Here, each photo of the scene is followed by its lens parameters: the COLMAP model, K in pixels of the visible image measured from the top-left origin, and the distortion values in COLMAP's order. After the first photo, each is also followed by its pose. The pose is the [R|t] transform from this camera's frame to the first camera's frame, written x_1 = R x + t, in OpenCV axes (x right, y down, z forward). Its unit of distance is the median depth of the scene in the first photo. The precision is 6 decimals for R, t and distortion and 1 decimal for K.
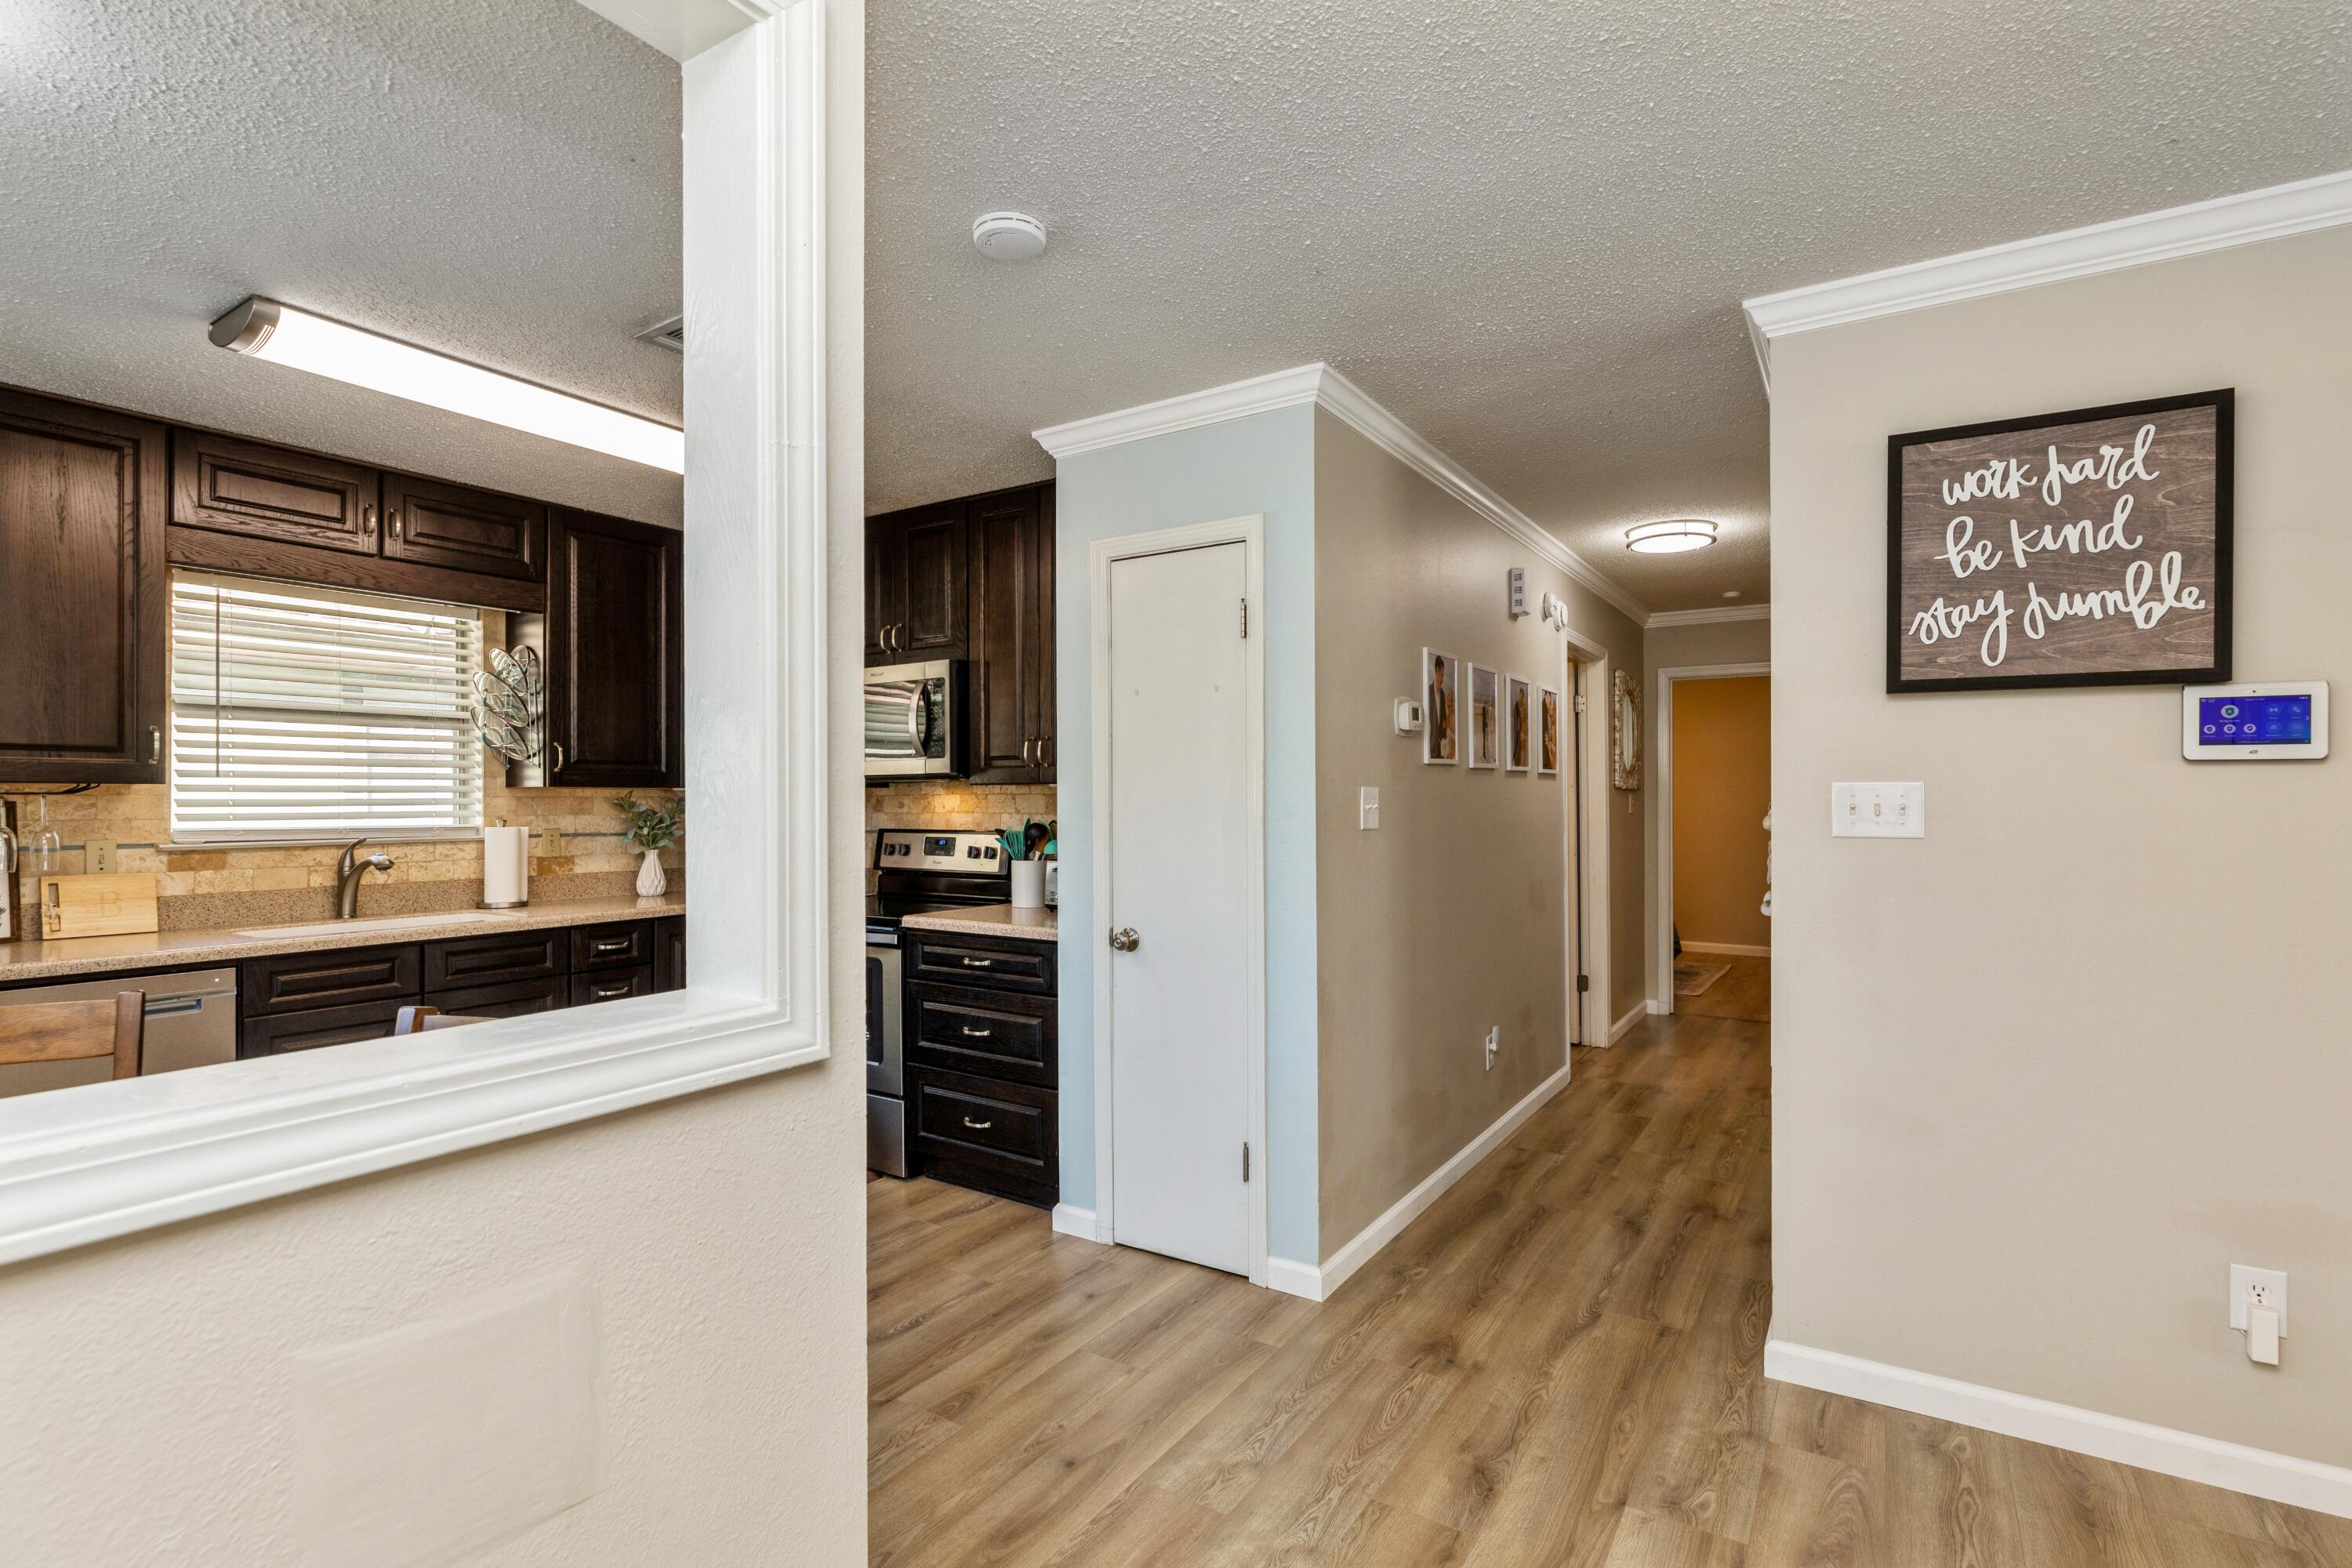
lens RADIAL K [[1102.6, 0, 1201.0], [0, 1102.6, 795.8], [0, 0, 1]] dist [-0.003653, 0.000170]
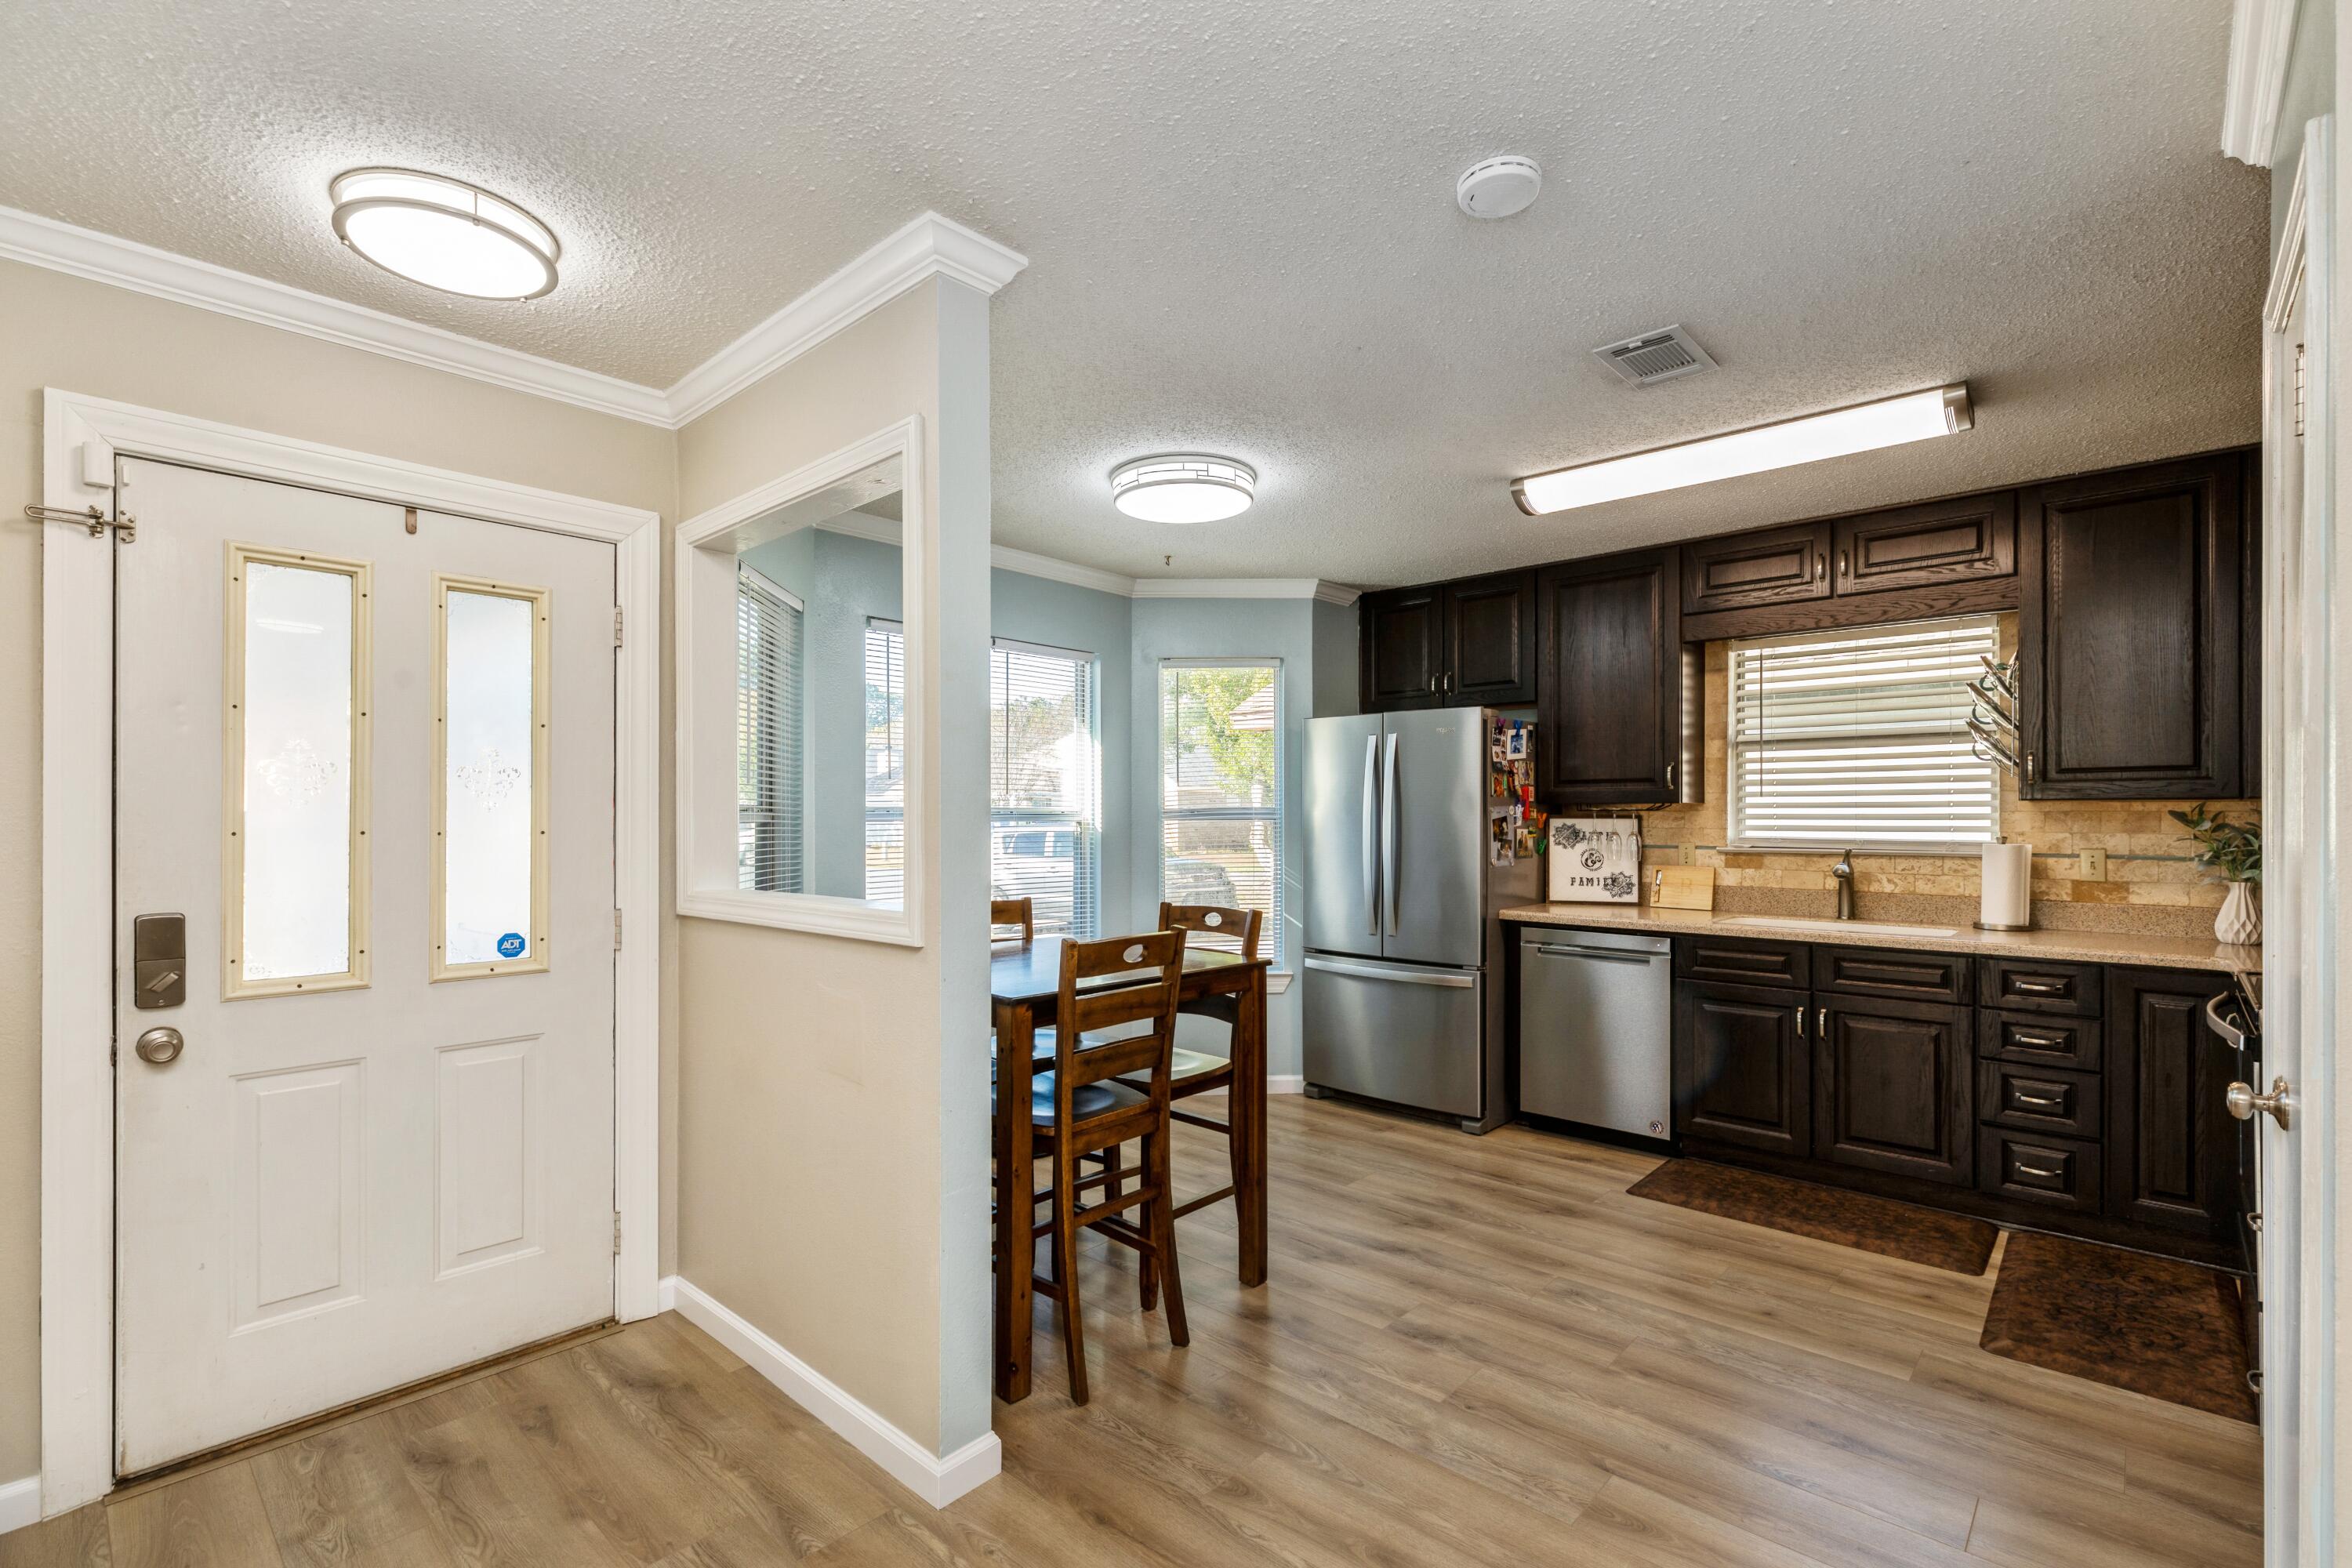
lens RADIAL K [[1053.0, 0, 1177.3], [0, 1053.0, 816.4], [0, 0, 1]] dist [0.005123, -0.000701]
pose [[-0.177902, 0.004743, -0.984037, 0.552019], [0.002596, 0.999987, 0.004351, -0.001432], [0.984045, -0.001780, -0.177912, 0.688573]]
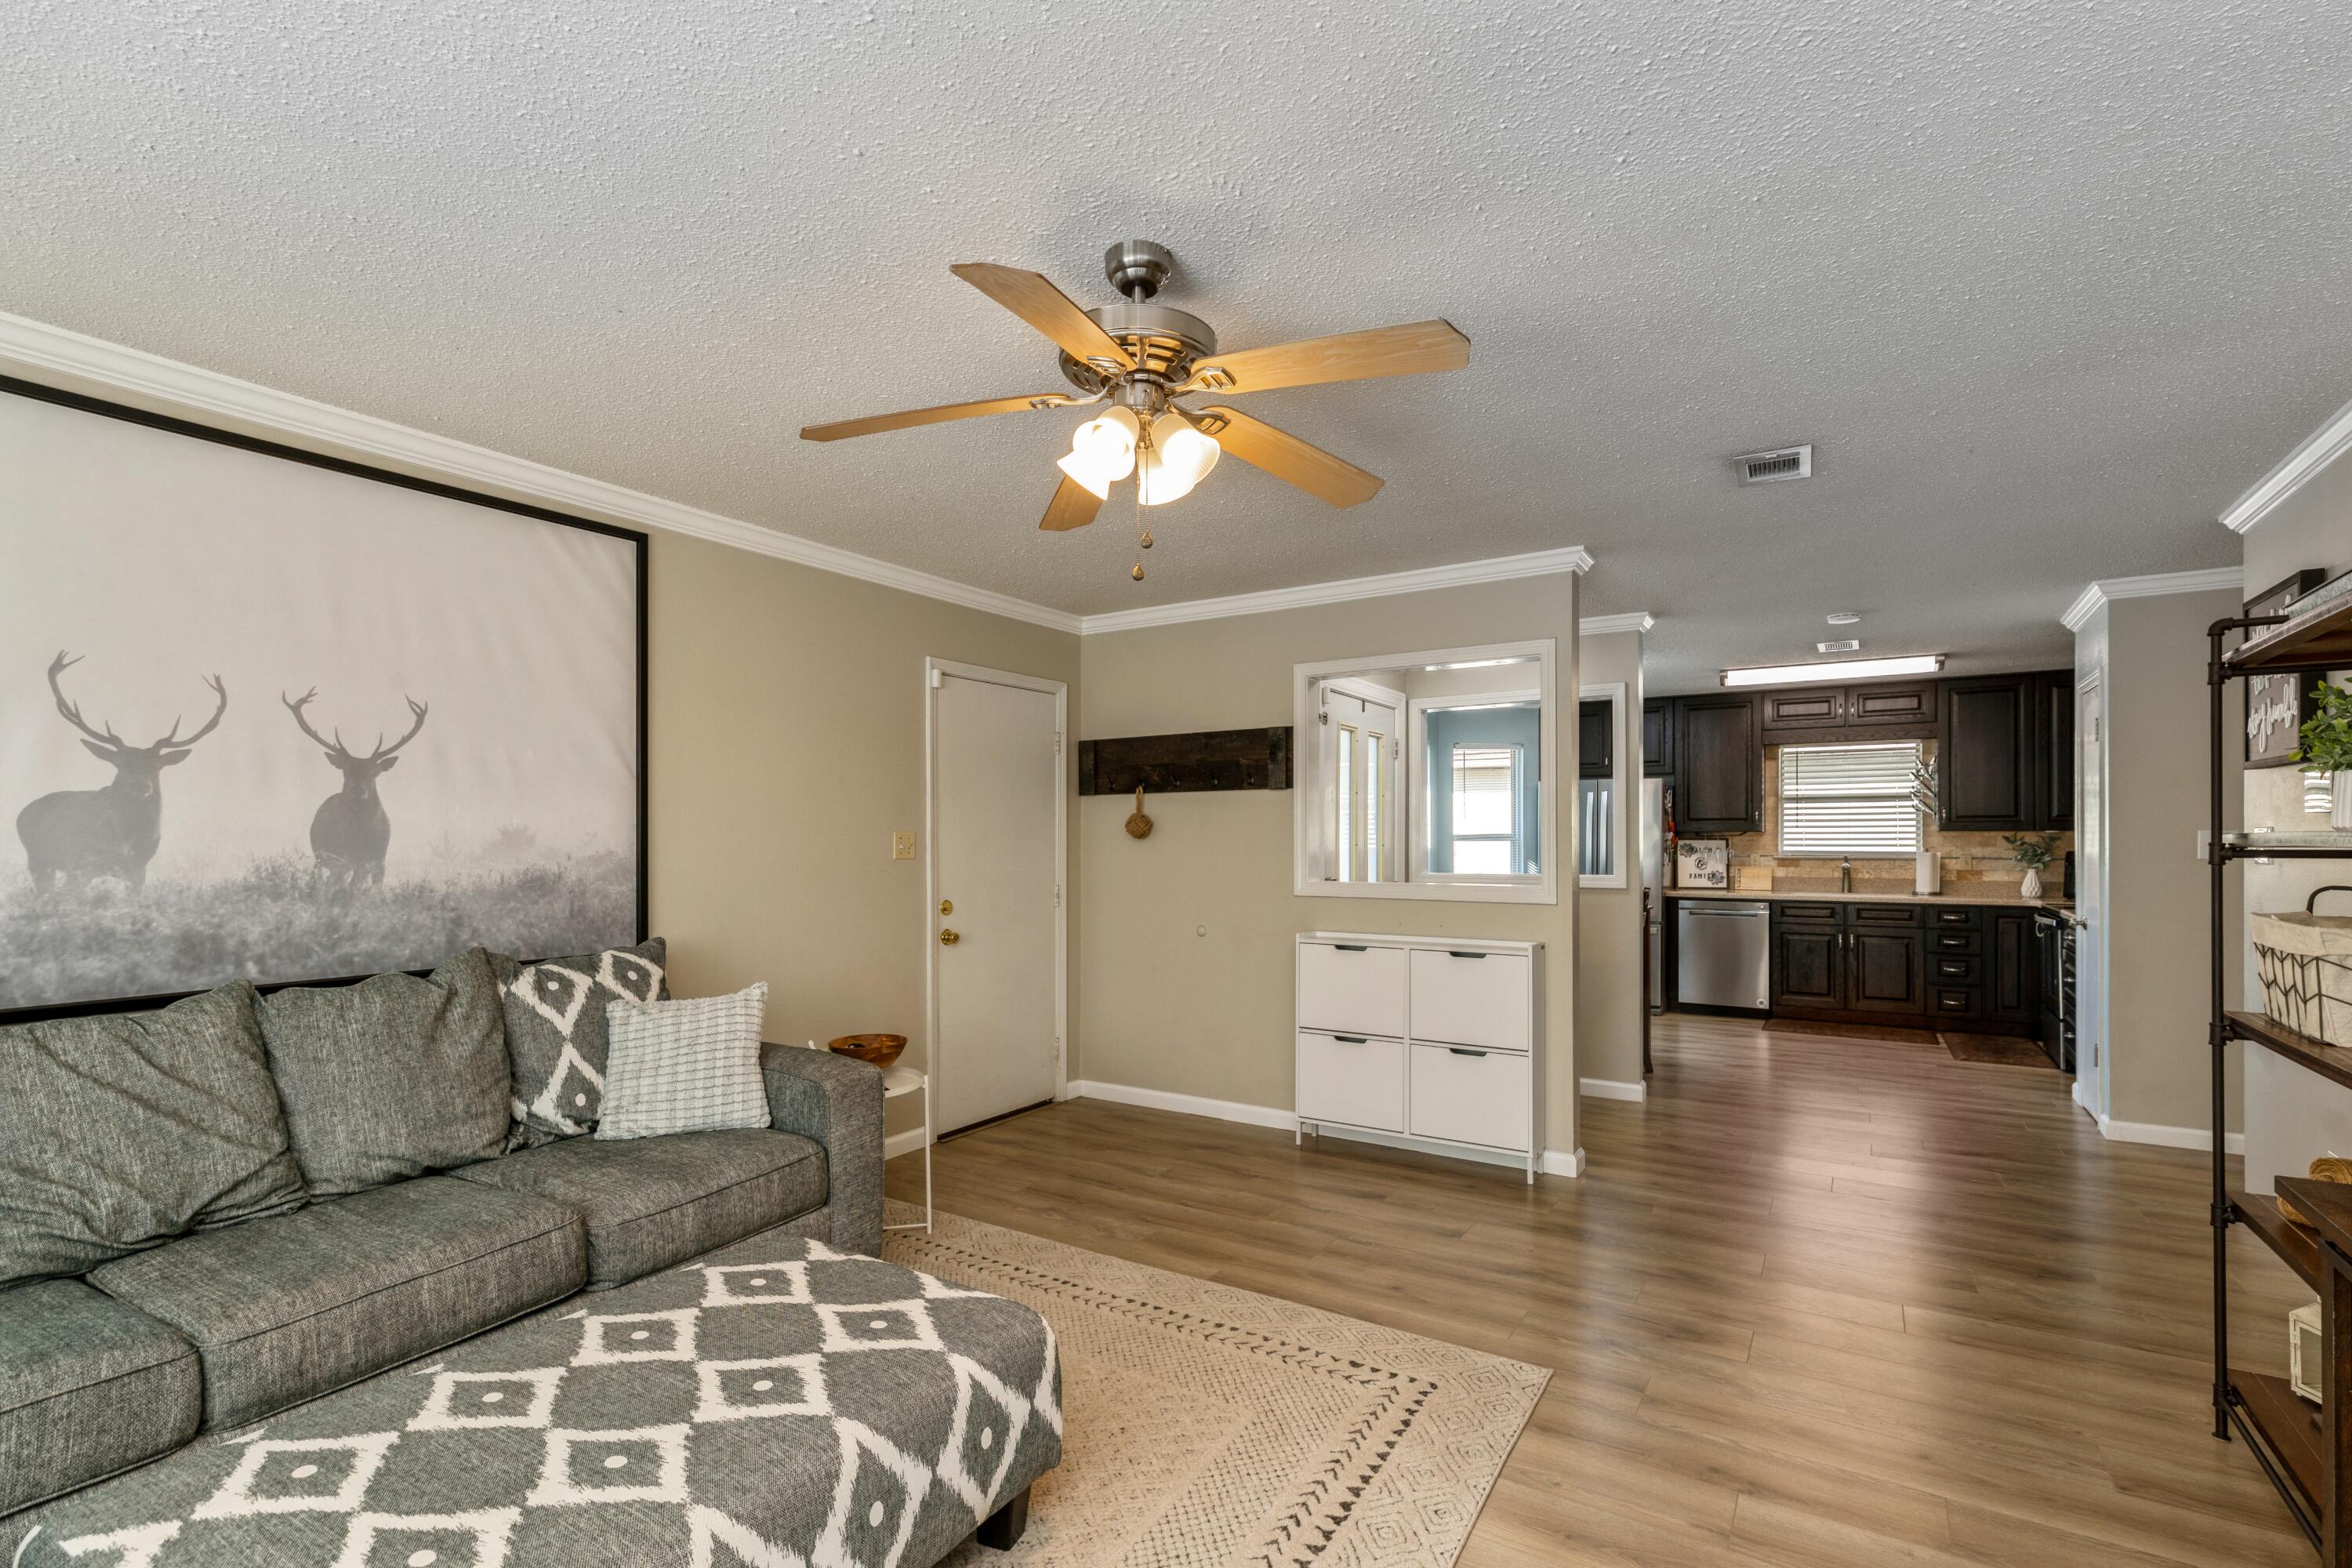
lens RADIAL K [[1053.0, 0, 1182.7], [0, 1053.0, 834.5], [0, 0, 1]] dist [0.005123, -0.000701]
pose [[-0.006080, -0.002576, -0.999978, 1.740369], [0.001427, 0.999996, -0.002585, 0.000523], [0.999981, -0.001443, -0.006076, -0.388226]]
